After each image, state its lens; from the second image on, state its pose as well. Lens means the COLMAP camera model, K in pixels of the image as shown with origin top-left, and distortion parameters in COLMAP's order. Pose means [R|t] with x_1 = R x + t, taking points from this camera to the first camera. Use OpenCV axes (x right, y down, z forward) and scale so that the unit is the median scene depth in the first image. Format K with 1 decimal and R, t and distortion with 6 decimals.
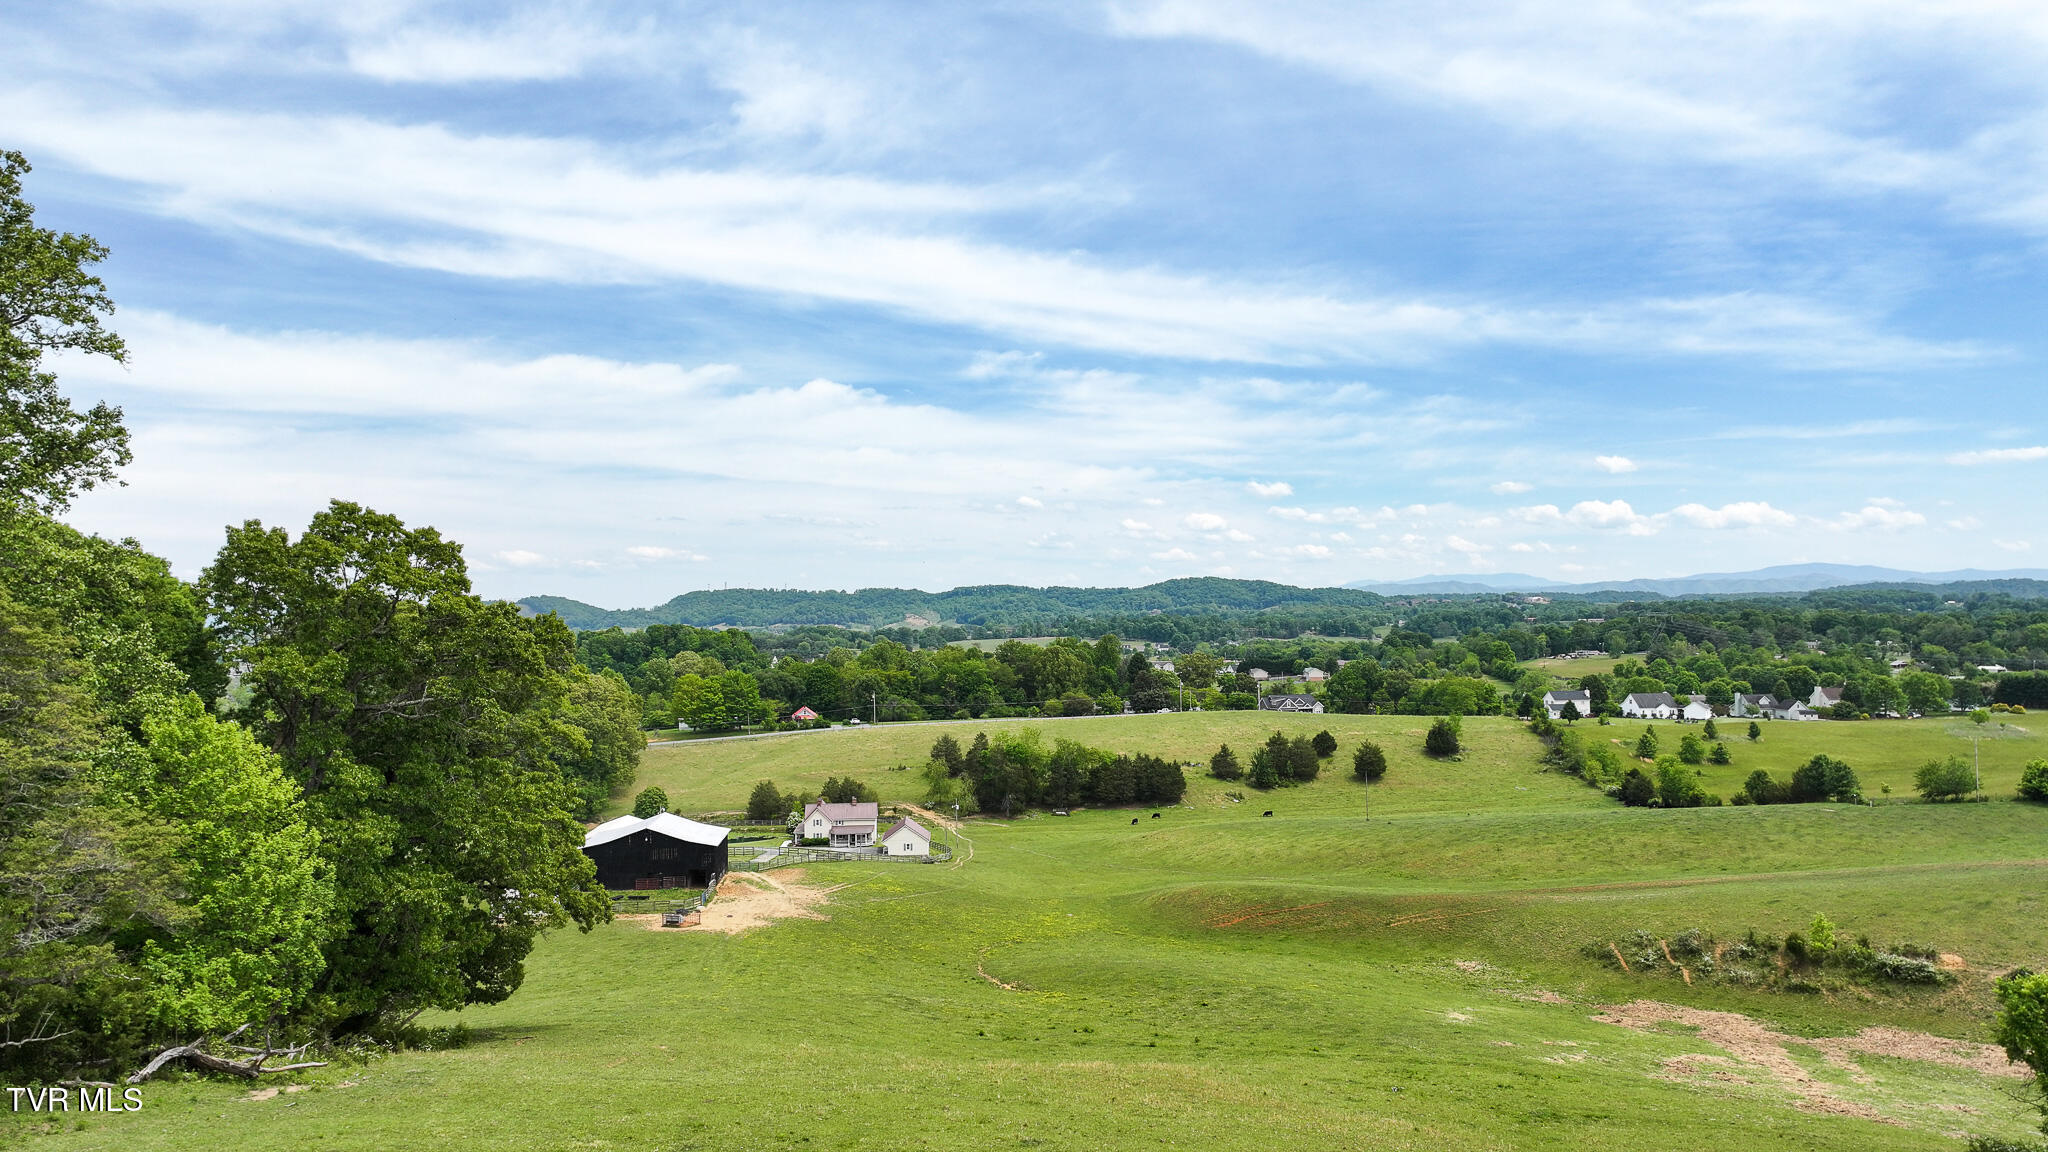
lens RADIAL K [[1435.8, 0, 1030.7], [0, 1435.8, 574.0], [0, 0, 1]] dist [0.008616, 0.000418]
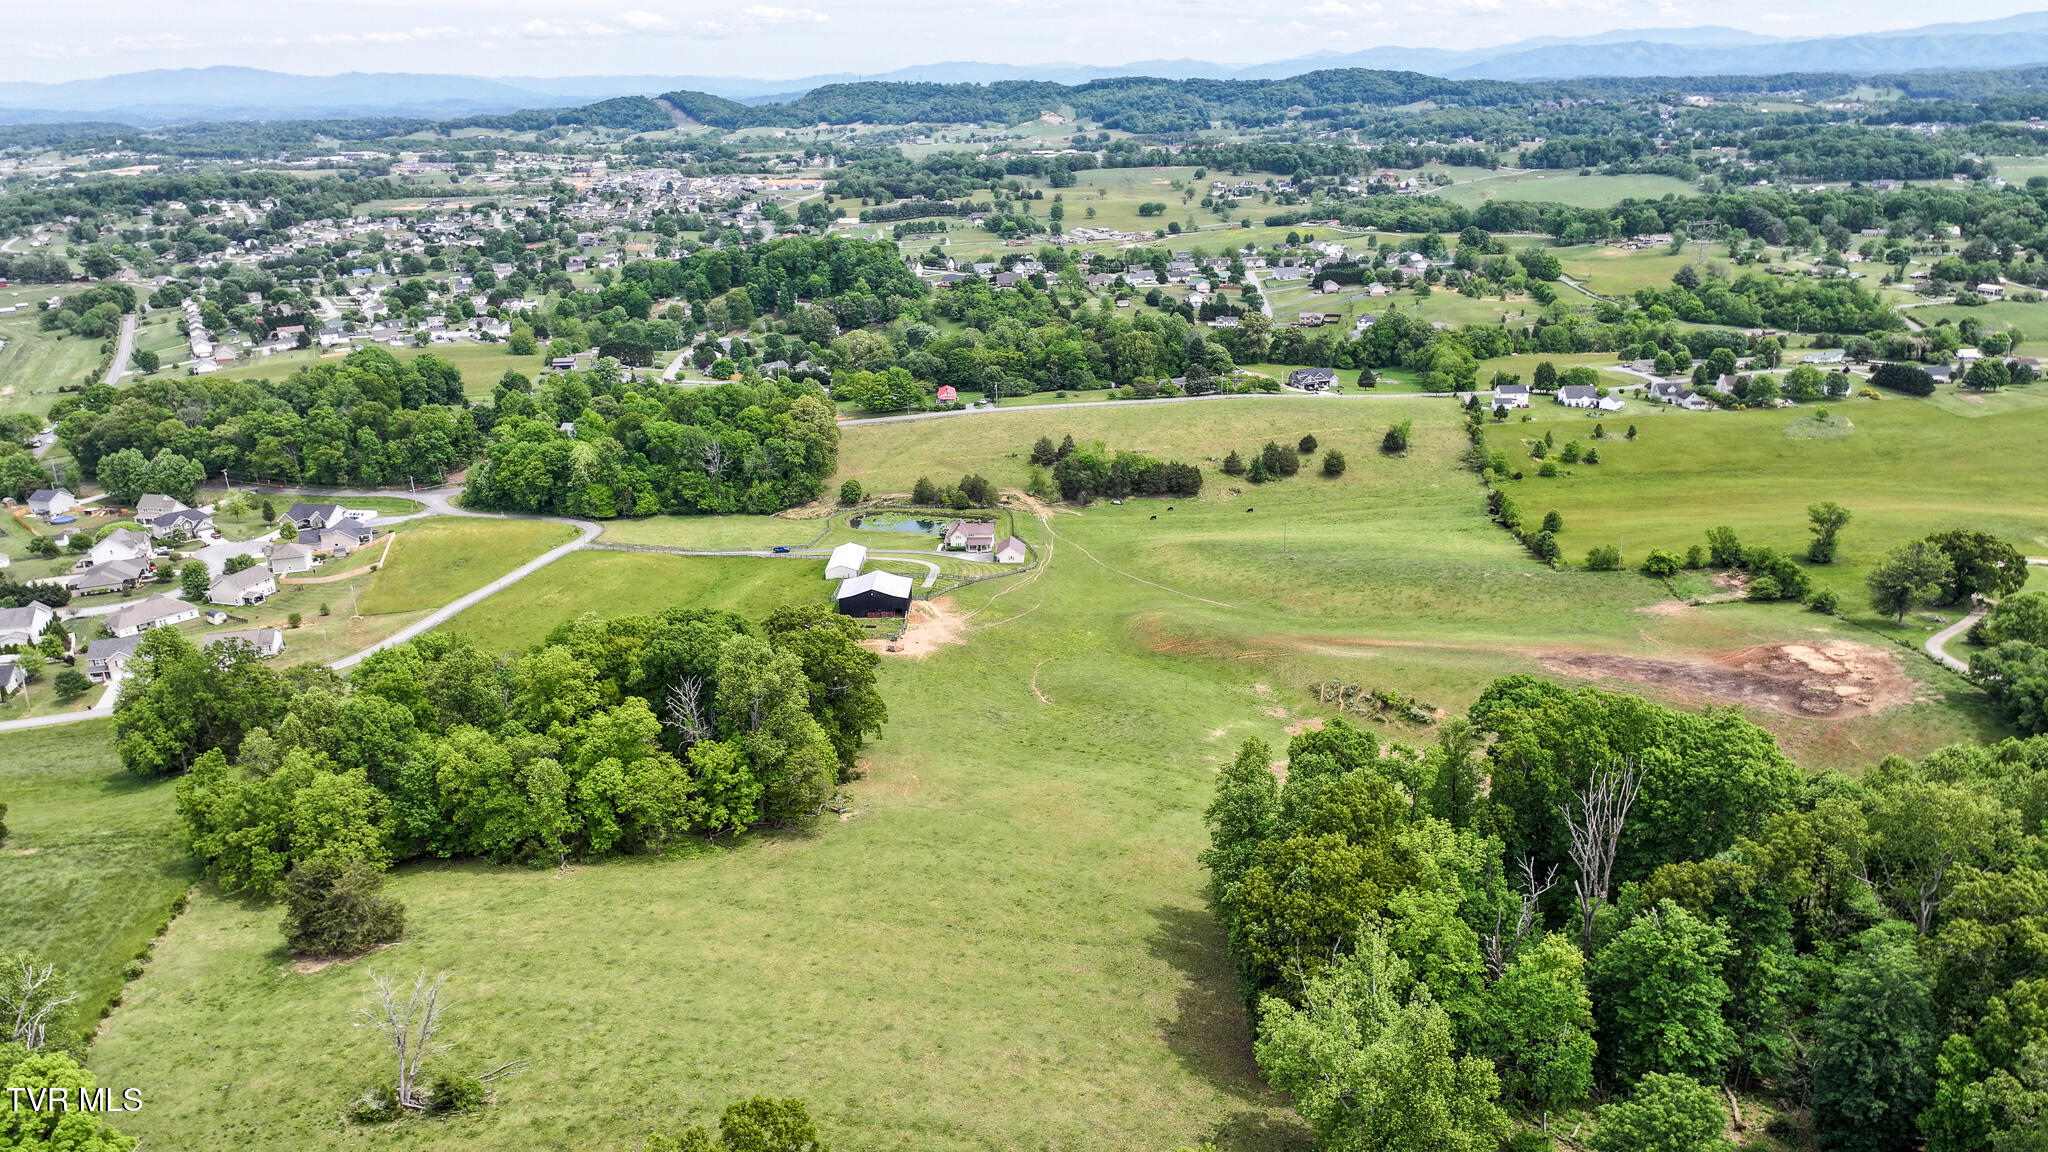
lens RADIAL K [[1435.8, 0, 1030.7], [0, 1435.8, 574.0], [0, 0, 1]] dist [0.008616, 0.000418]
pose [[0.995363, 0.024496, -0.093020, 0.067194], [0.010075, 0.935160, 0.354082, -0.275440], [0.095662, -0.353377, 0.930577, -0.409859]]
